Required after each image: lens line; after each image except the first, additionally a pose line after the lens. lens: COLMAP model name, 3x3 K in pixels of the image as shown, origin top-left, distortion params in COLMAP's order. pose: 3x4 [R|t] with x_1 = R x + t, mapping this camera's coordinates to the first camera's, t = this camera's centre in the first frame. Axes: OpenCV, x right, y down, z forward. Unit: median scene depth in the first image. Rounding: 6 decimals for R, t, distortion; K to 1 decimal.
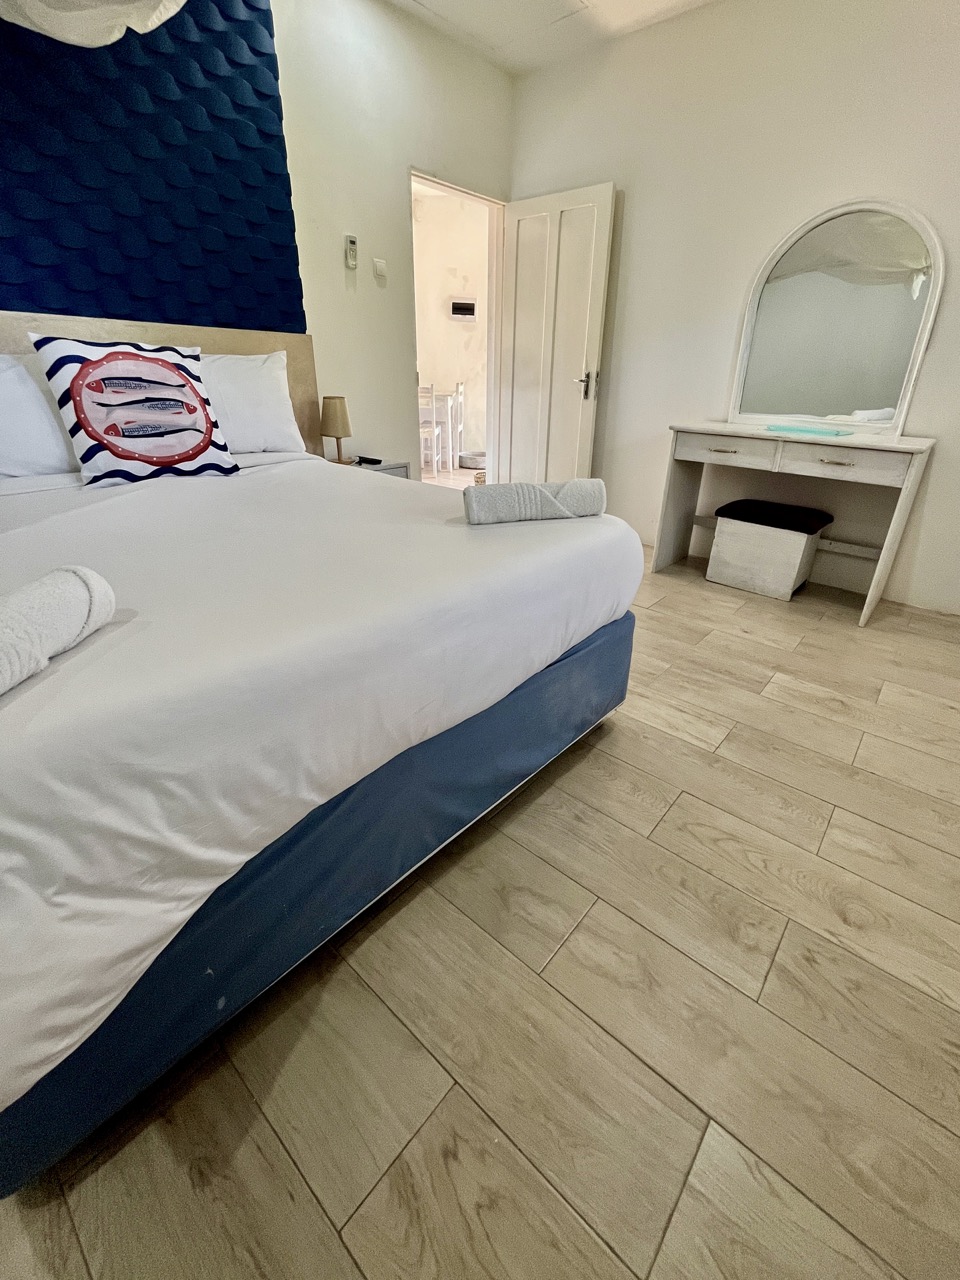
lens RADIAL K [[542.3, 0, 501.1], [0, 542.3, 605.2], [0, 0, 1]] dist [-0.003727, 0.001317]
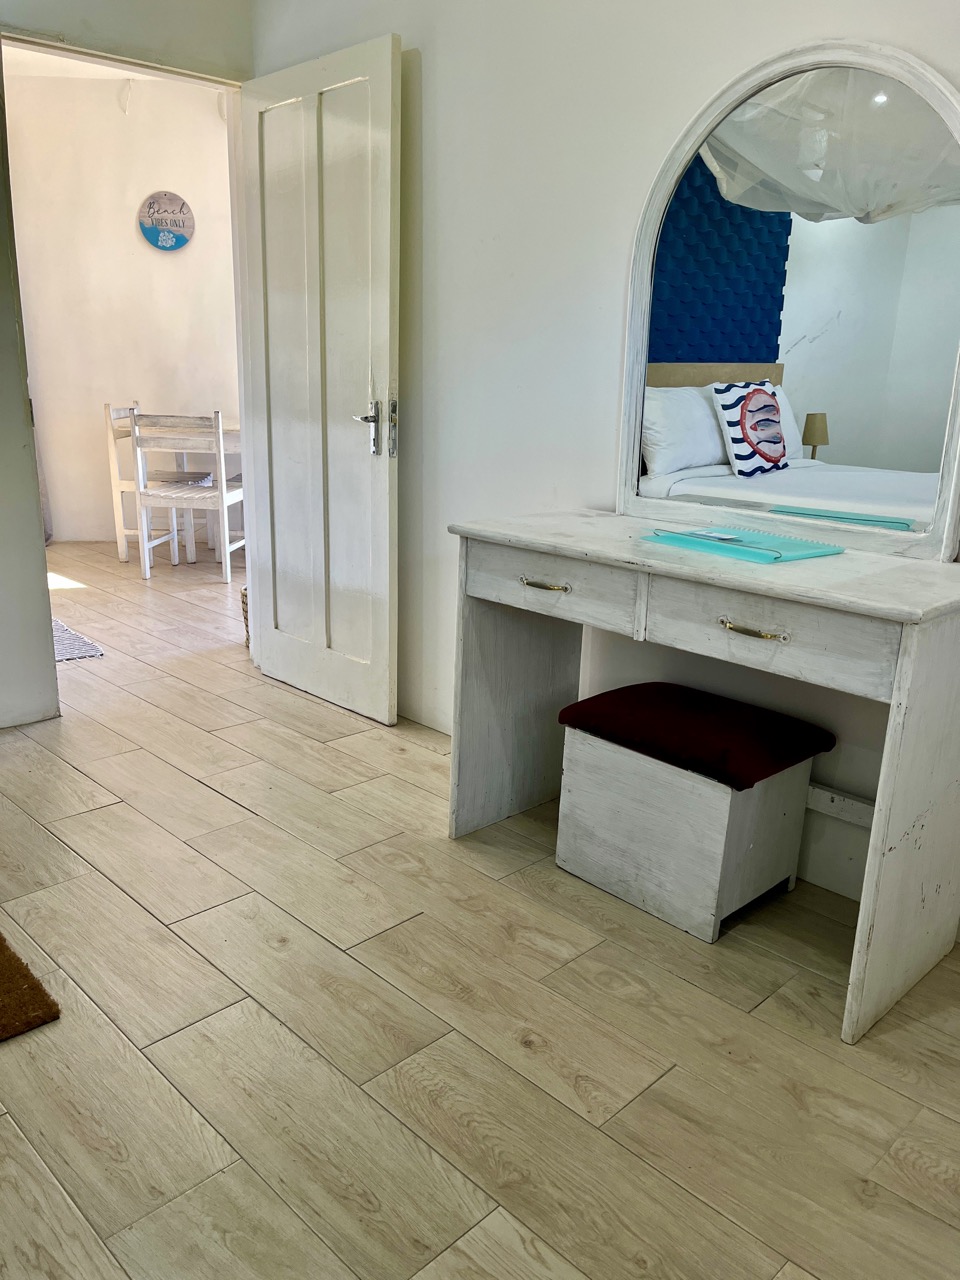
lens RADIAL K [[978.1, 0, 476.6], [0, 978.1, 637.8], [0, 0, 1]] dist [0.051085, -0.039192]
pose [[0.994734, 0.022551, -0.099978, 0.420079], [-0.036103, 0.990065, -0.135894, -0.128297], [0.095920, 0.138788, 0.985666, 0.209081]]
